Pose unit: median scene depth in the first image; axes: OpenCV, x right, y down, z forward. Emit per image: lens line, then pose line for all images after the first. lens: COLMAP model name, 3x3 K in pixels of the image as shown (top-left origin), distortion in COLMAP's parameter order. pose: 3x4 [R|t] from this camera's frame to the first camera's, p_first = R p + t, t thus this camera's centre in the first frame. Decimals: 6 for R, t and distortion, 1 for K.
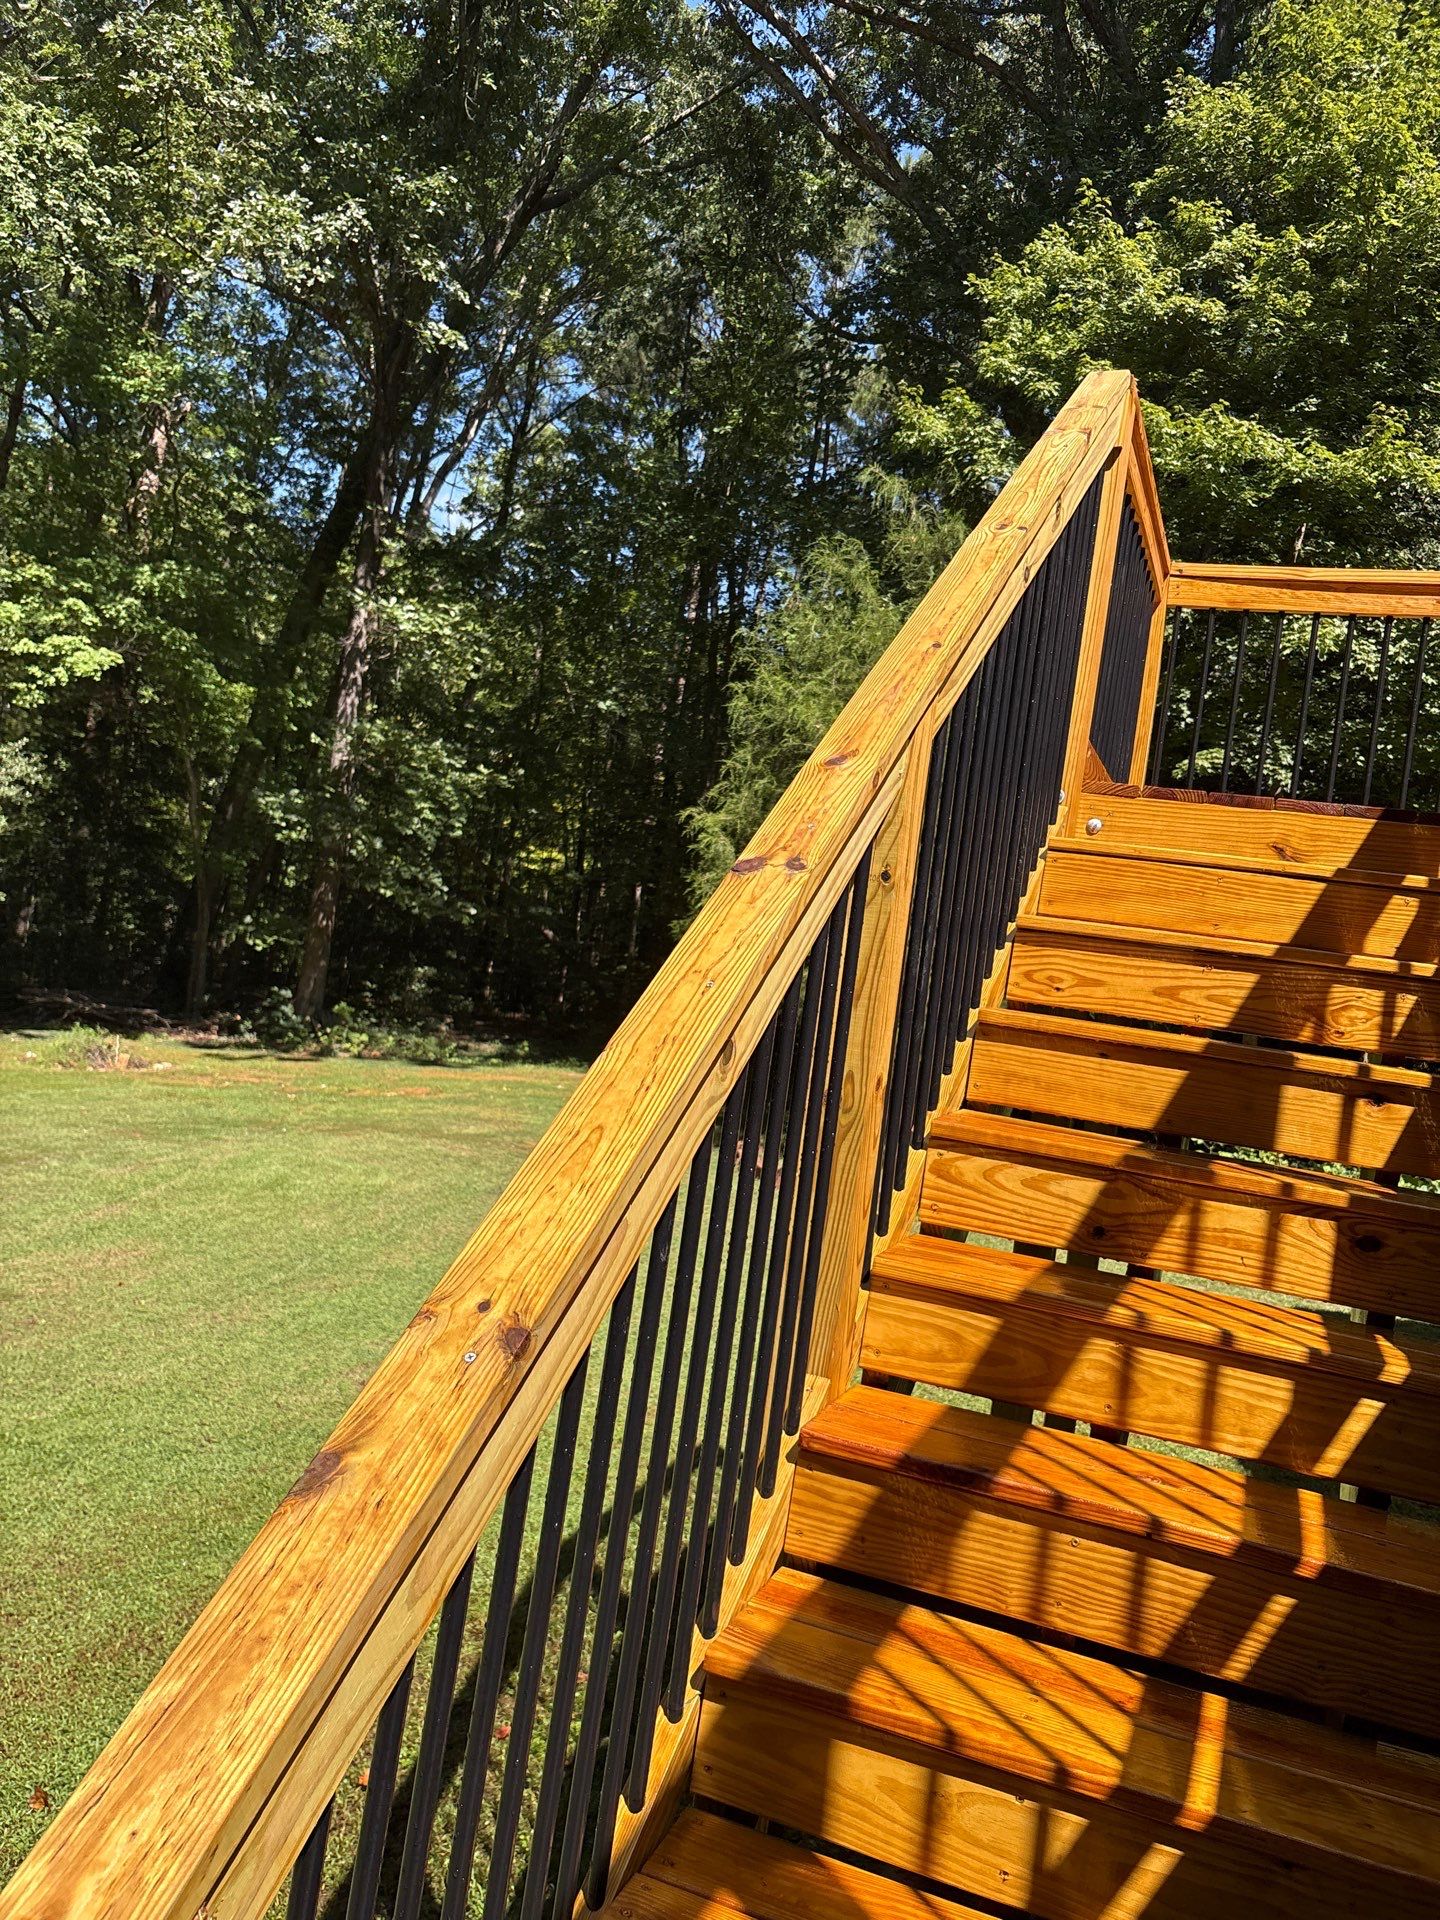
lens RADIAL K [[1438.7, 0, 748.7], [0, 1438.7, 959.2], [0, 0, 1]] dist [0.030196, -0.033480]
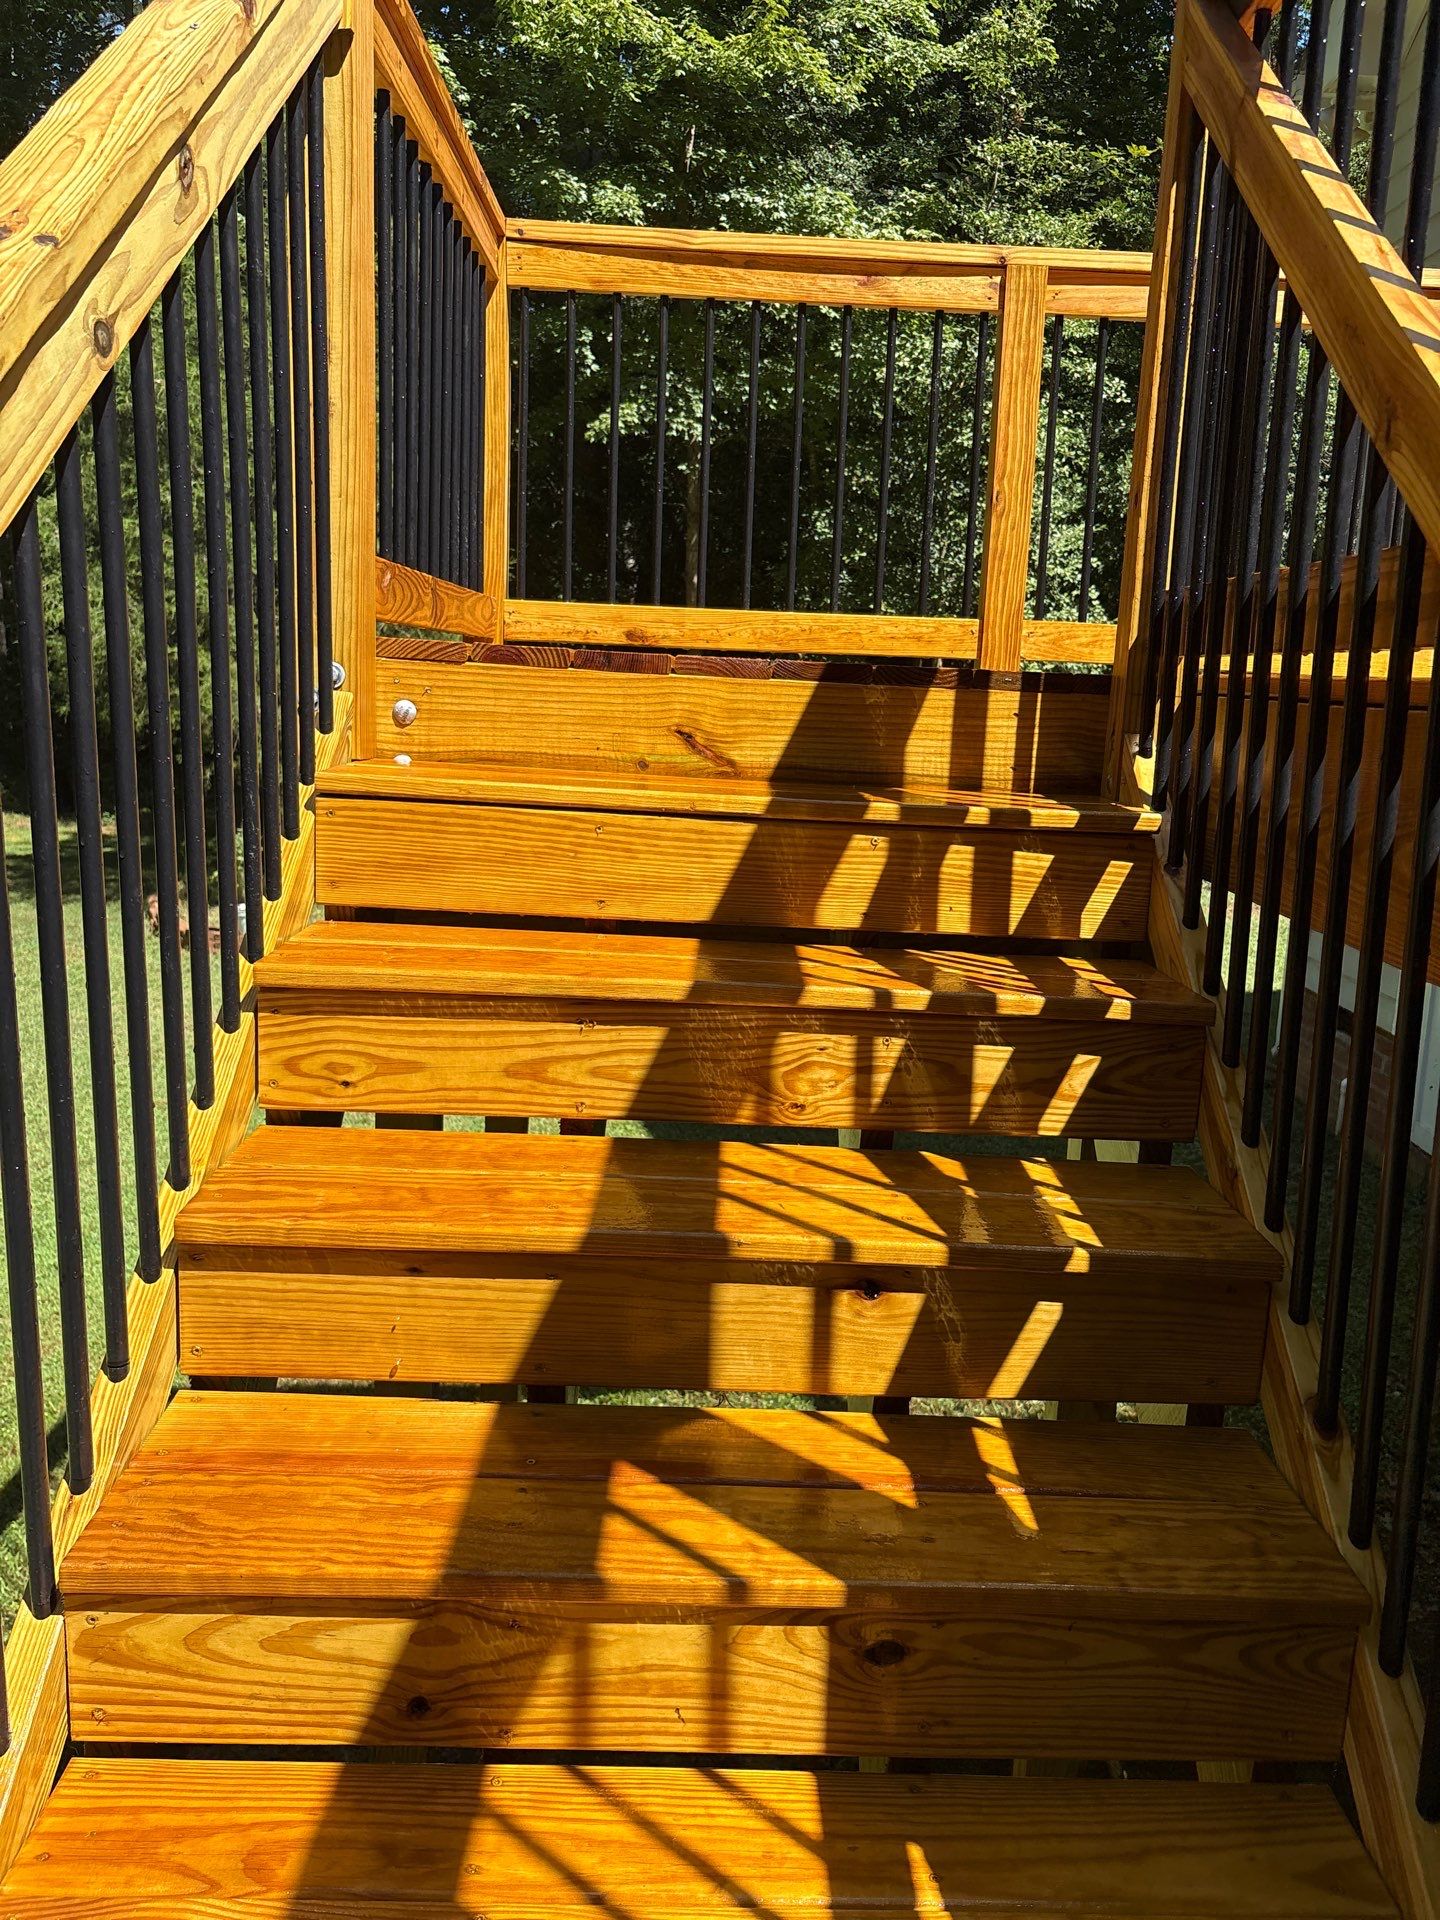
lens RADIAL K [[1438.7, 0, 748.7], [0, 1438.7, 959.2], [0, 0, 1]] dist [0.030196, -0.033480]
pose [[0.926712, -0.166437, 0.336902, 0.175051], [0.081974, 0.964509, 0.251004, -0.156837], [-0.366721, -0.204992, 0.907466, 0.418753]]
